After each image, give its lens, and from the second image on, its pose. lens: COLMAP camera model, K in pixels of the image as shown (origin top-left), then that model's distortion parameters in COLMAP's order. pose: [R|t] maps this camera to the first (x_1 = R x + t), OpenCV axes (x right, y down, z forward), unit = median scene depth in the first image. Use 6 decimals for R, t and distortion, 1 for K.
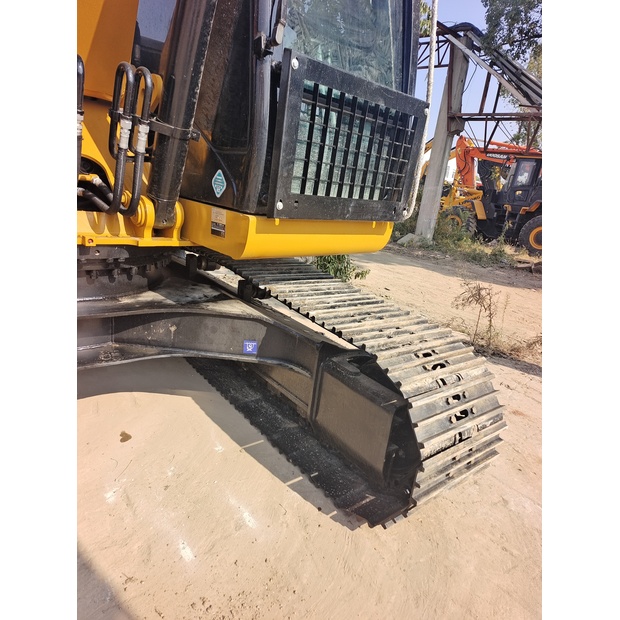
lens RADIAL K [[413.9, 0, 310.0], [0, 413.9, 310.0], [0, 0, 1]] dist [0.082928, -0.068869]
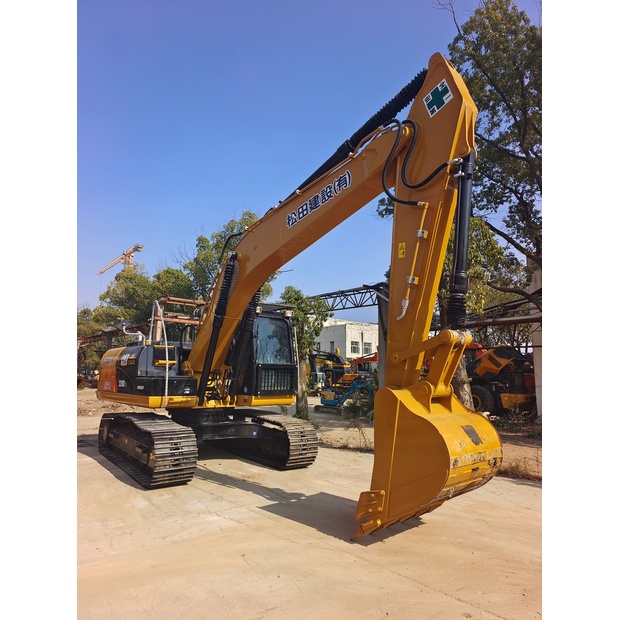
lens RADIAL K [[413.9, 0, 310.0], [0, 413.9, 310.0], [0, 0, 1]] dist [0.082928, -0.068869]
pose [[0.993132, -0.114109, -0.025834, 0.602753], [0.091145, 0.893037, -0.440656, 0.851952], [0.073354, 0.435275, 0.897304, -2.944621]]
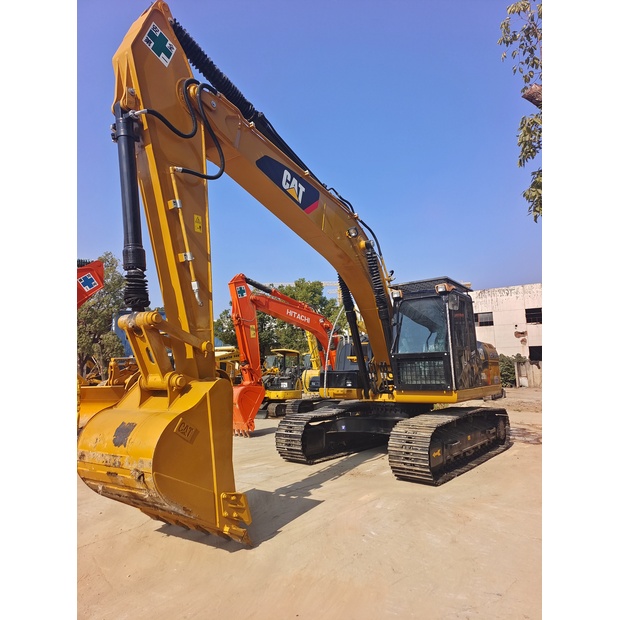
lens RADIAL K [[413.9, 0, 310.0], [0, 413.9, 310.0], [0, 0, 1]] dist [0.082928, -0.068869]
pose [[0.208600, -0.270725, -0.939784, 3.183767], [-0.240685, 0.917159, -0.317631, 0.462878], [0.947923, 0.292449, 0.126160, -0.441500]]
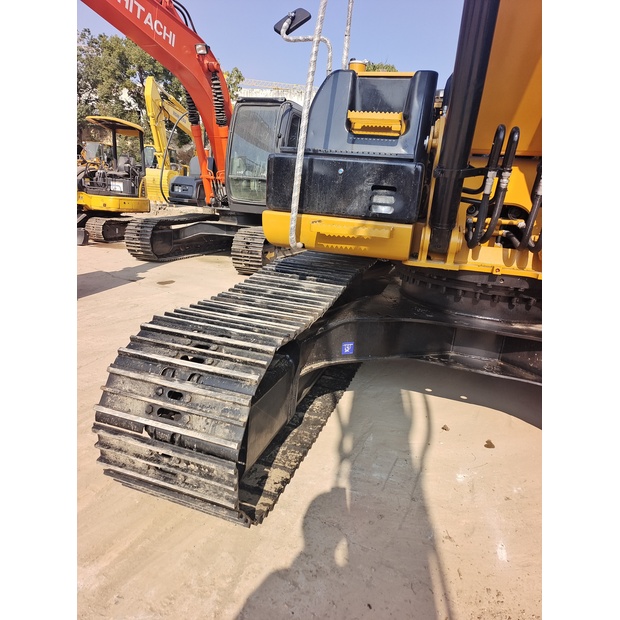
lens RADIAL K [[413.9, 0, 310.0], [0, 413.9, 310.0], [0, 0, 1]] dist [0.082928, -0.068869]
pose [[0.543456, 0.153249, -0.825331, 0.199023], [-0.250875, 0.967910, 0.014530, 0.063460], [0.801073, 0.199158, 0.564463, -0.108168]]
